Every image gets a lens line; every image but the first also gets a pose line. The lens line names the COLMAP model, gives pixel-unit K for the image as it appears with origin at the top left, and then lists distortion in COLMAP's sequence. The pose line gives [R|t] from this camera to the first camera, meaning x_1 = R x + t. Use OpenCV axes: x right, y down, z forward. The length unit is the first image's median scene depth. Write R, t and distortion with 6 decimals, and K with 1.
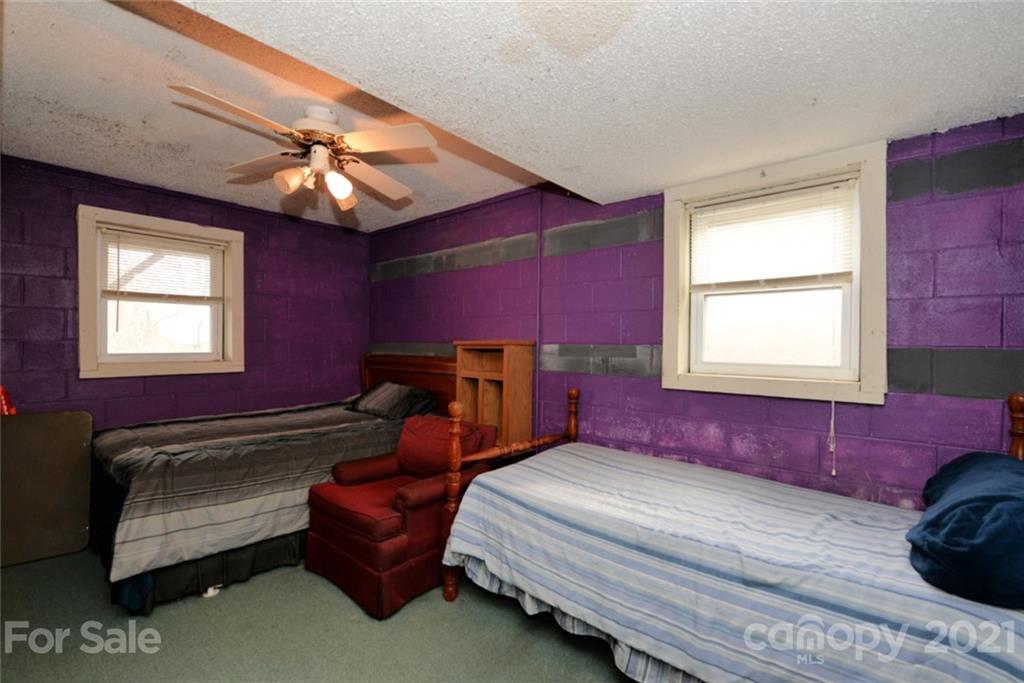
lens RADIAL K [[432.6, 0, 512.0], [0, 432.6, 341.5], [0, 0, 1]] dist [-0.001691, -0.000197]
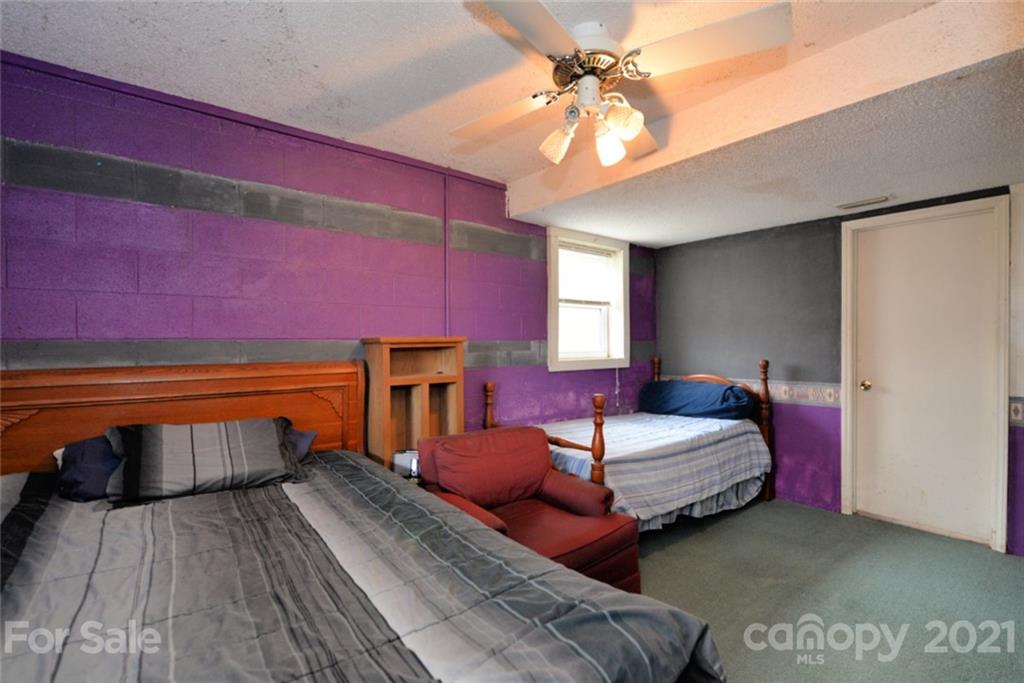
lens RADIAL K [[445.4, 0, 509.6], [0, 445.4, 344.2], [0, 0, 1]] dist [-0.004171, -0.001230]
pose [[0.219688, -0.014048, 0.975469, -1.028696], [0.003013, 0.999901, 0.013722, 0.001662], [-0.975566, -0.000076, 0.219708, 0.807041]]
